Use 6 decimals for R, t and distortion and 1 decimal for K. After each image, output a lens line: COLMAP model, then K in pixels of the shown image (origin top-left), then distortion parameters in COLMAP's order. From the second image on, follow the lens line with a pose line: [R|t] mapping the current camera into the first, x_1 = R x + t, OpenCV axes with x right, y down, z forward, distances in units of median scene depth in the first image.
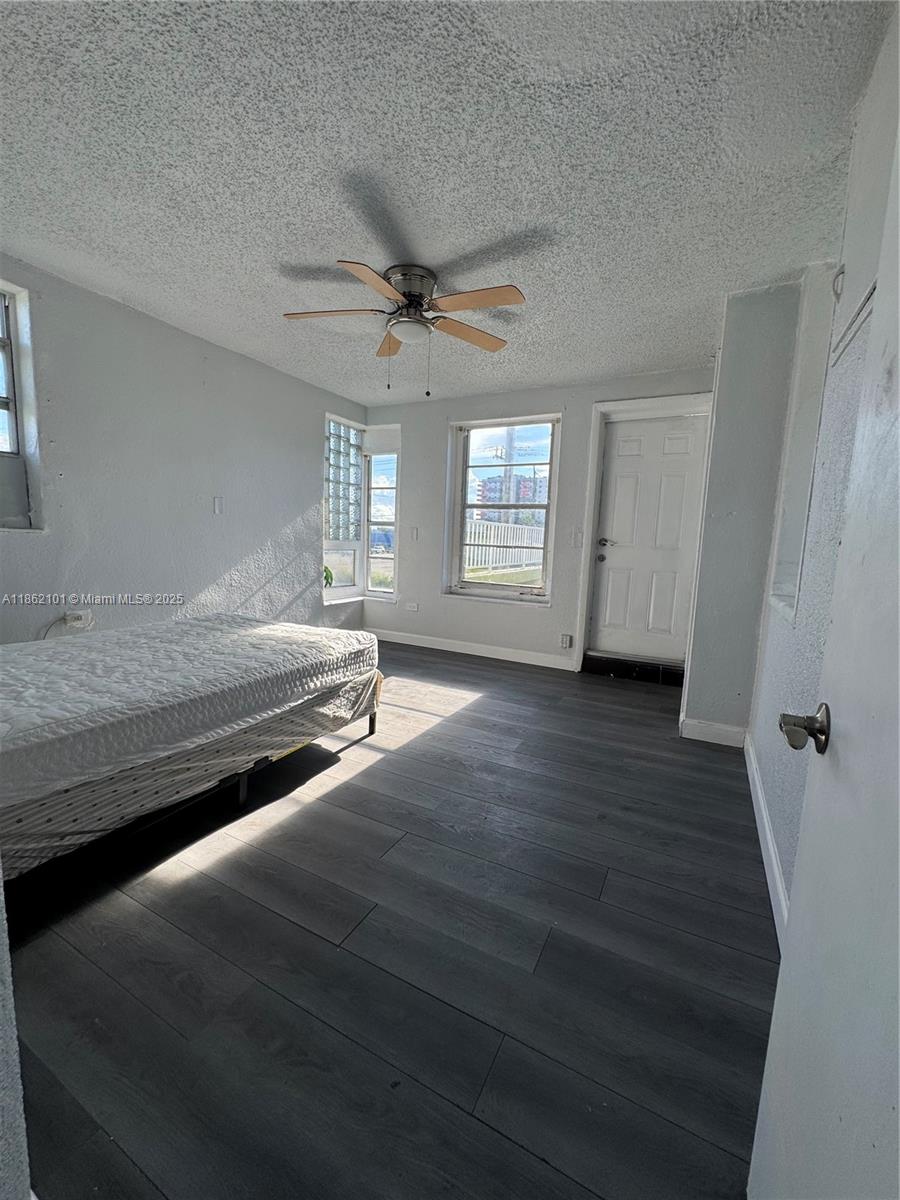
lens RADIAL K [[482.1, 0, 451.0], [0, 482.1, 599.4], [0, 0, 1]] dist [-0.002330, 0.000163]
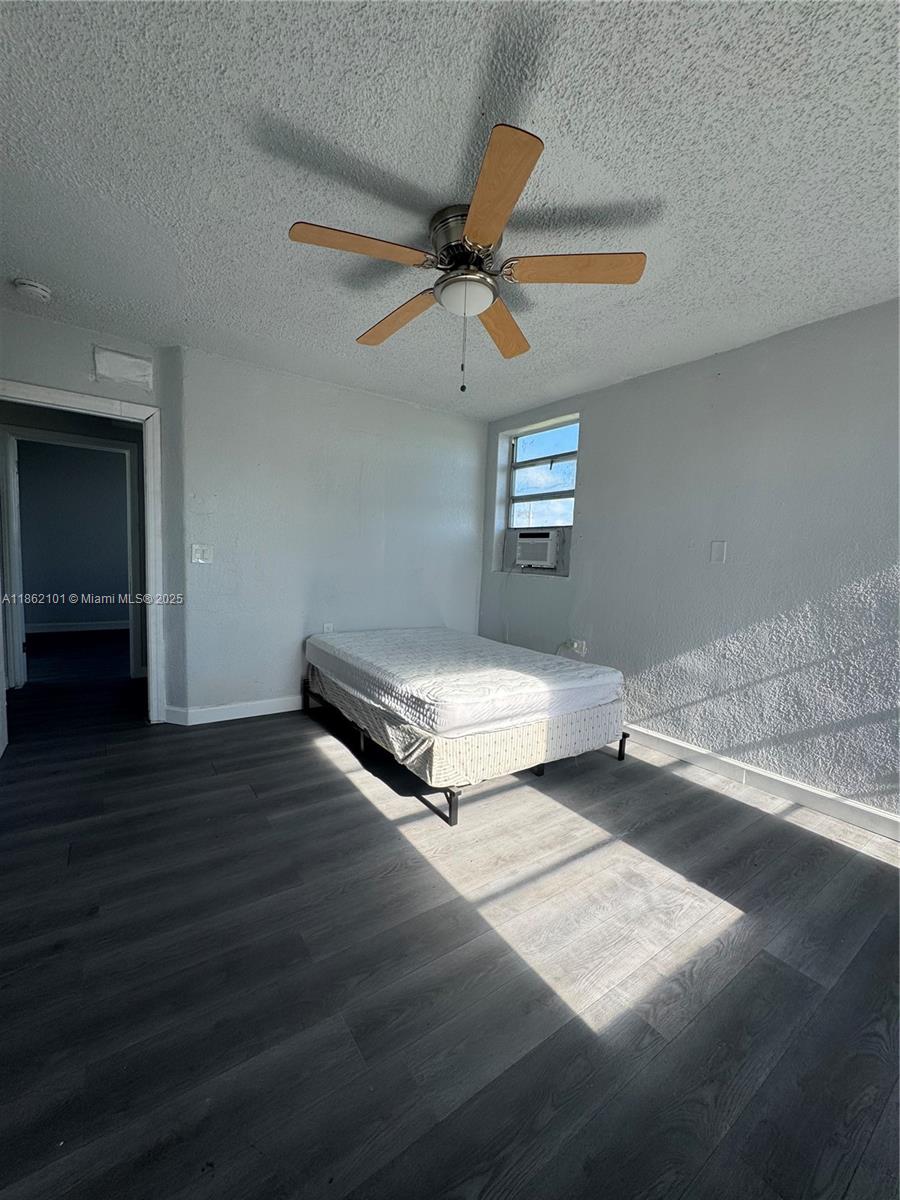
lens RADIAL K [[482.1, 0, 451.0], [0, 482.1, 599.4], [0, 0, 1]] dist [-0.002330, 0.000163]
pose [[-0.452037, 0.023012, -0.891702, 0.606505], [-0.168450, 0.979478, 0.110671, -0.194601], [0.875949, 0.200235, -0.438883, 1.440863]]
